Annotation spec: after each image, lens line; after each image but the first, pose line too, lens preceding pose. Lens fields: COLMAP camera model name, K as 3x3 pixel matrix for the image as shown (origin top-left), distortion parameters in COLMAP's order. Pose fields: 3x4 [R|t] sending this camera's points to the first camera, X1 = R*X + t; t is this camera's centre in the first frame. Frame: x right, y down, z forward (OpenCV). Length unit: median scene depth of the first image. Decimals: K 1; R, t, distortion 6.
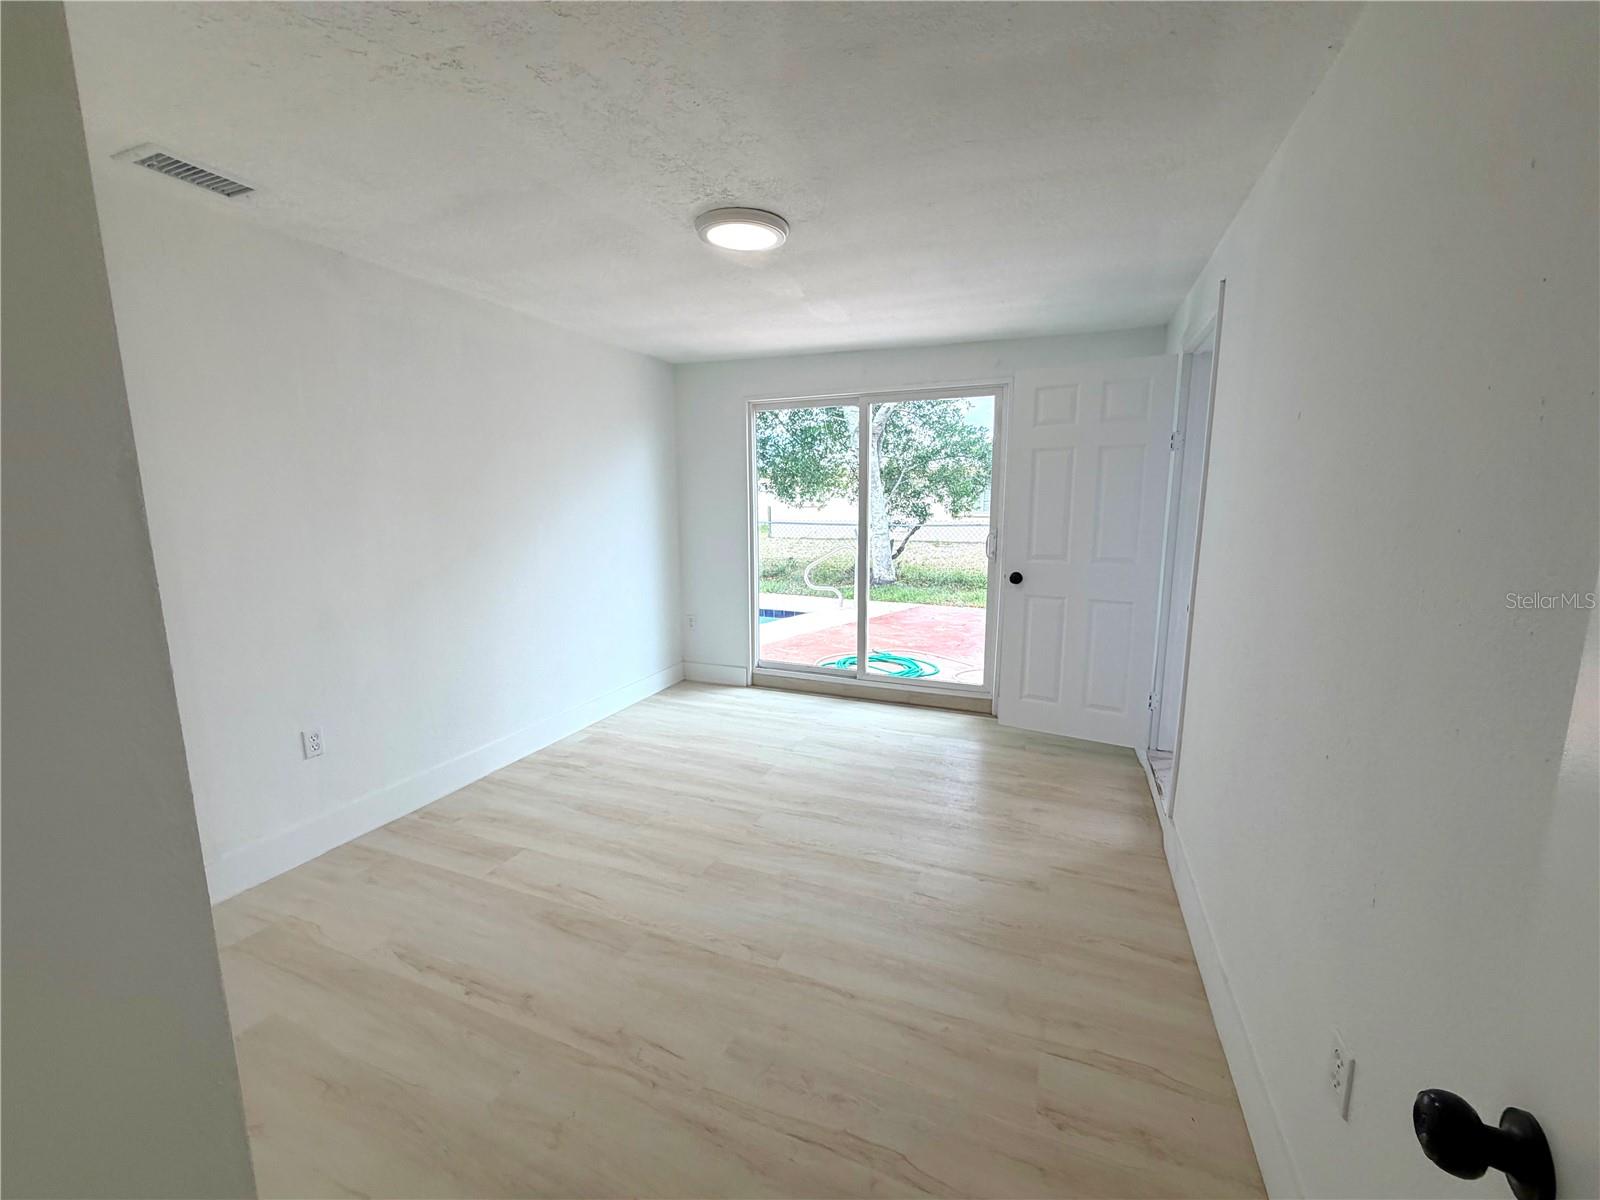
lens RADIAL K [[638.3, 0, 795.7], [0, 638.3, 599.4], [0, 0, 1]] dist [-0.000736, 0.000283]
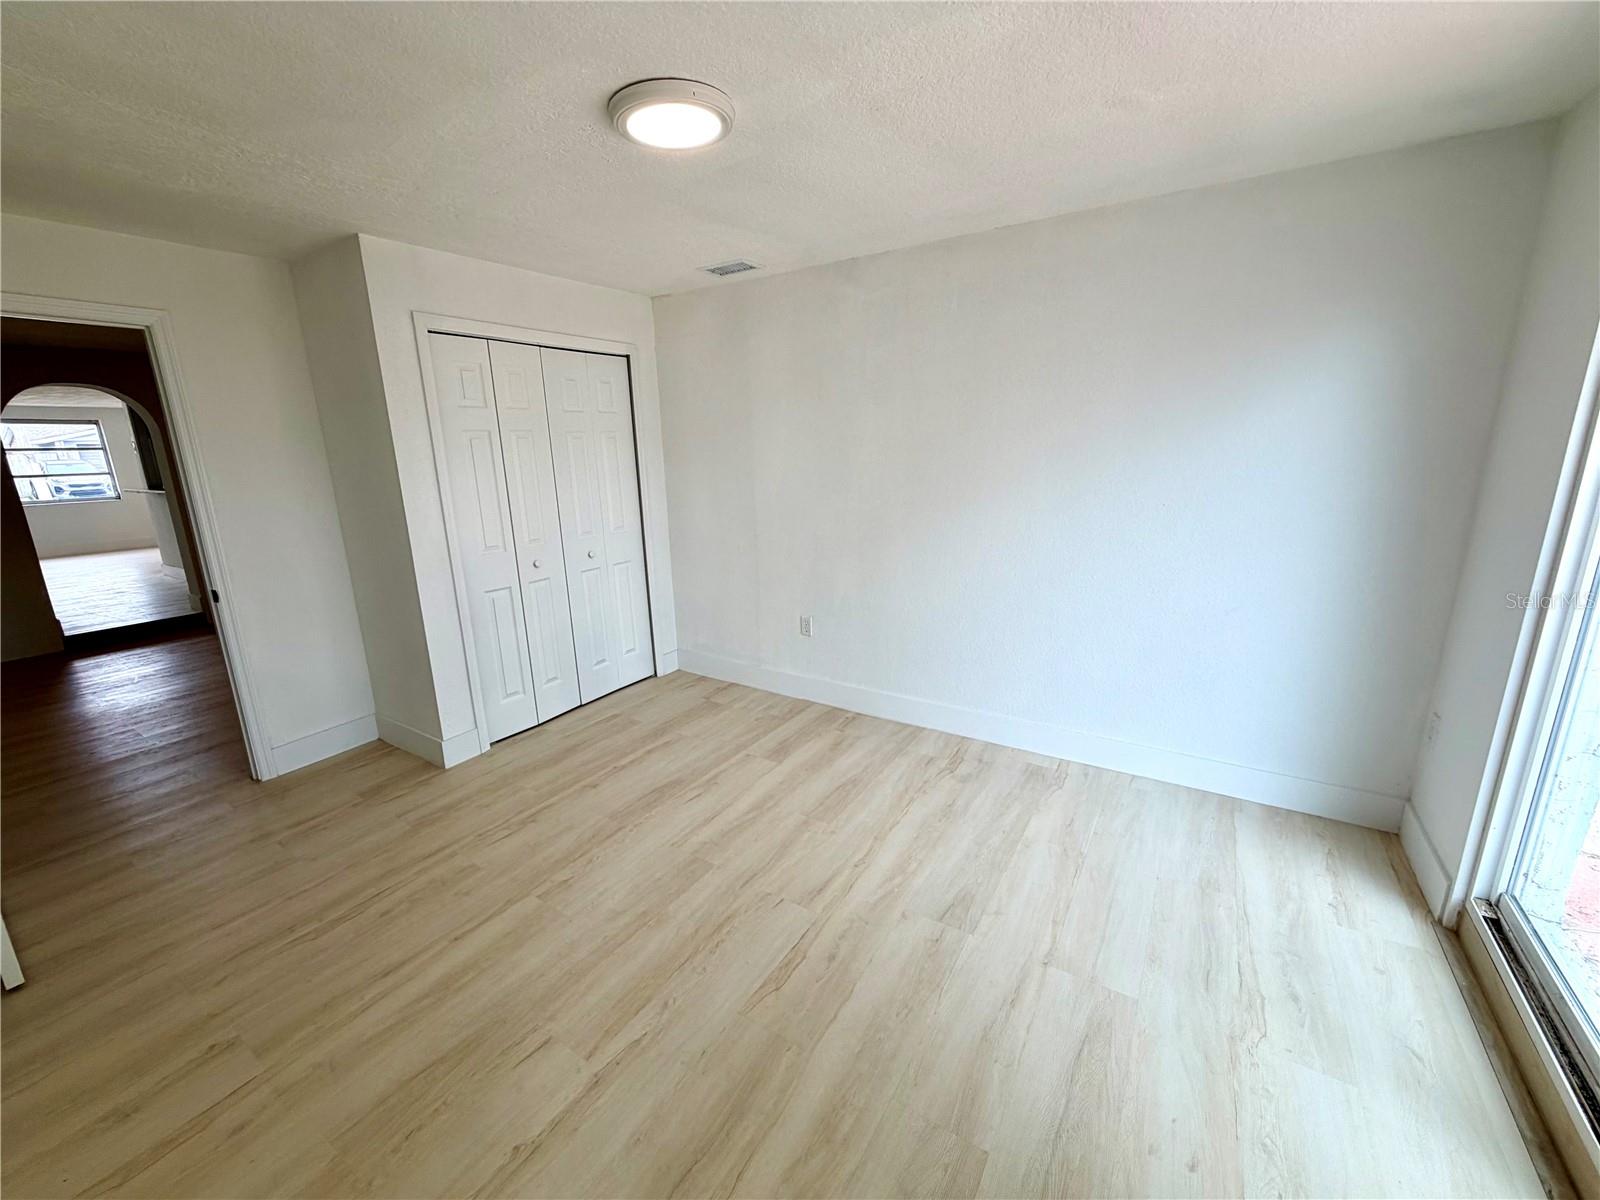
lens RADIAL K [[638.3, 0, 800.3], [0, 638.3, 600.2], [0, 0, 1]] dist [-0.000736, 0.000283]
pose [[-0.182396, 0.238051, -0.953972, 0.551998], [-0.130470, 0.955808, 0.263454, -0.190421], [0.974530, 0.172518, -0.143277, 1.008062]]
